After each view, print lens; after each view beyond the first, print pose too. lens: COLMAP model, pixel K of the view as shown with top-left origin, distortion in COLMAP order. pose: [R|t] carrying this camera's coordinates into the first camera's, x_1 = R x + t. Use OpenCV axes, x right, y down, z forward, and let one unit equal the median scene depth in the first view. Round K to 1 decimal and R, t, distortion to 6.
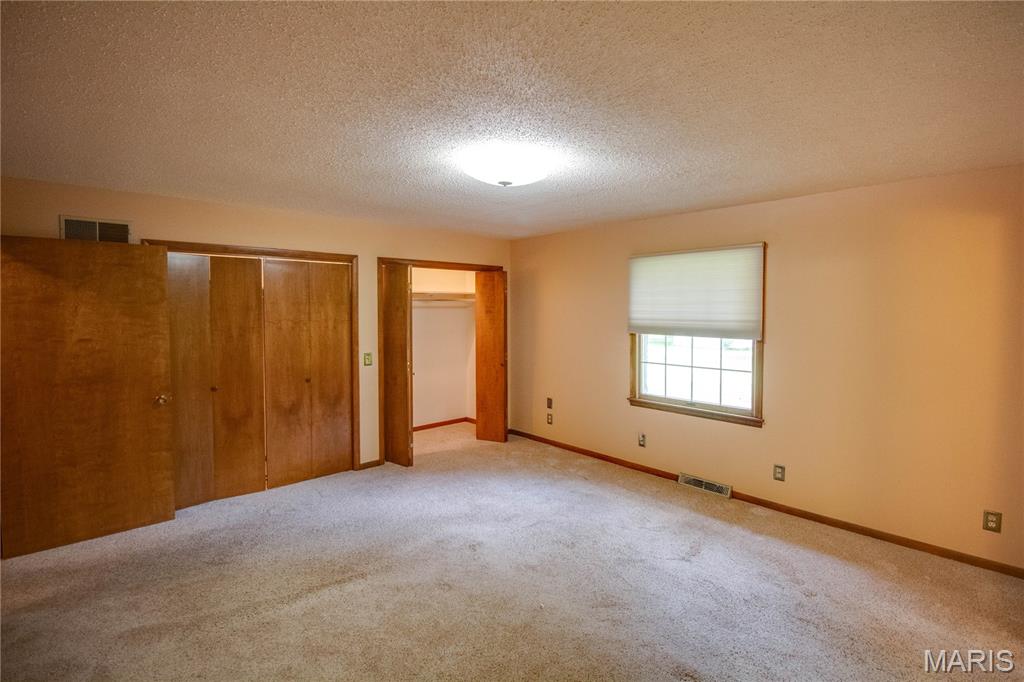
lens RADIAL K [[468.0, 0, 521.1], [0, 468.0, 317.2], [0, 0, 1]] dist [-0.004444, -0.000897]
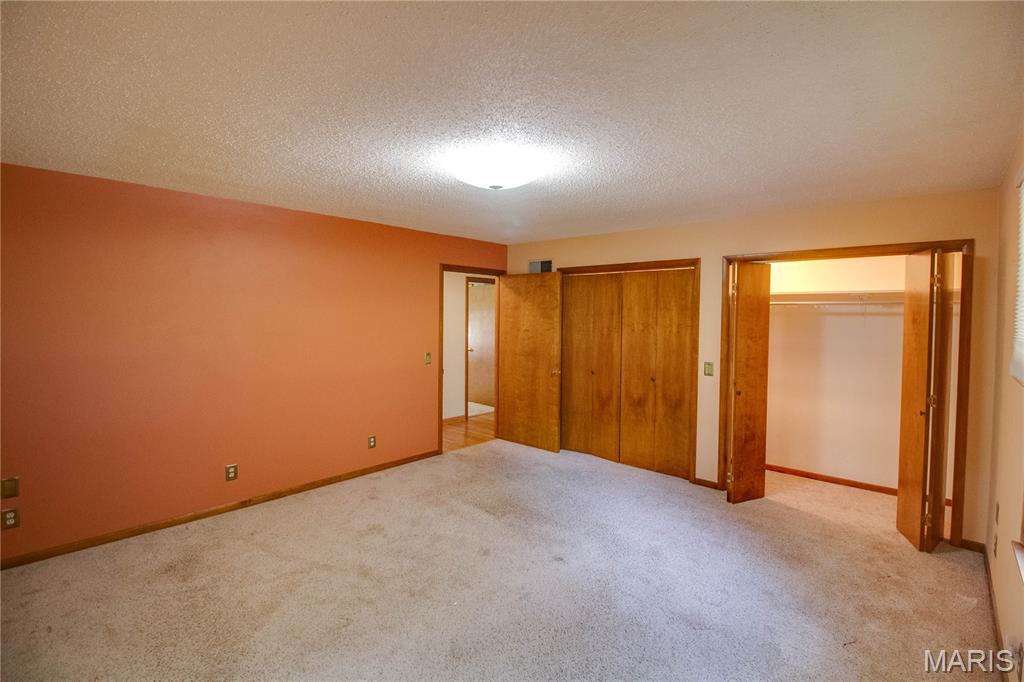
lens RADIAL K [[489.2, 0, 542.9], [0, 489.2, 320.0], [0, 0, 1]] dist [-0.017301, -0.004974]
pose [[0.108174, 0.014274, -0.994029, 0.644730], [-0.028585, 0.999528, 0.011242, -0.008705], [0.993721, 0.027199, 0.108531, 0.617459]]
